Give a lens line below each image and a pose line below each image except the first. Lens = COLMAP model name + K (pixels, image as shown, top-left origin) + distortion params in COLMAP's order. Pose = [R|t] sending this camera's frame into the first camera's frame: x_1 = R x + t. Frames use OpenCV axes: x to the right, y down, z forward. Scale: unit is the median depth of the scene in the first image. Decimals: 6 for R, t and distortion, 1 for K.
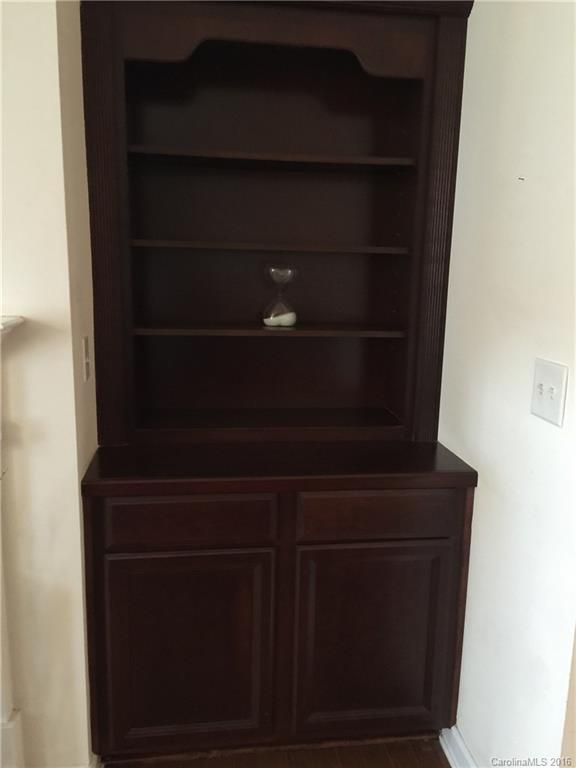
lens RADIAL K [[653.7, 0, 292.5], [0, 653.7, 387.5], [0, 0, 1]] dist [0.081829, -0.124686]
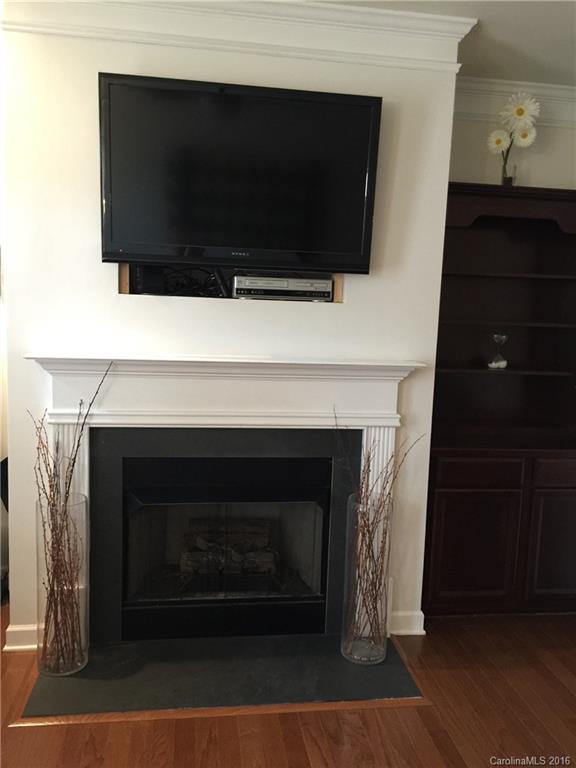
lens RADIAL K [[653.7, 0, 292.5], [0, 653.7, 387.5], [0, 0, 1]] dist [0.081829, -0.124686]
pose [[0.999911, 0.012850, 0.003536, -0.560694], [-0.012546, 0.997068, -0.075487, 0.091462], [-0.004496, 0.075436, 0.997141, -0.697011]]
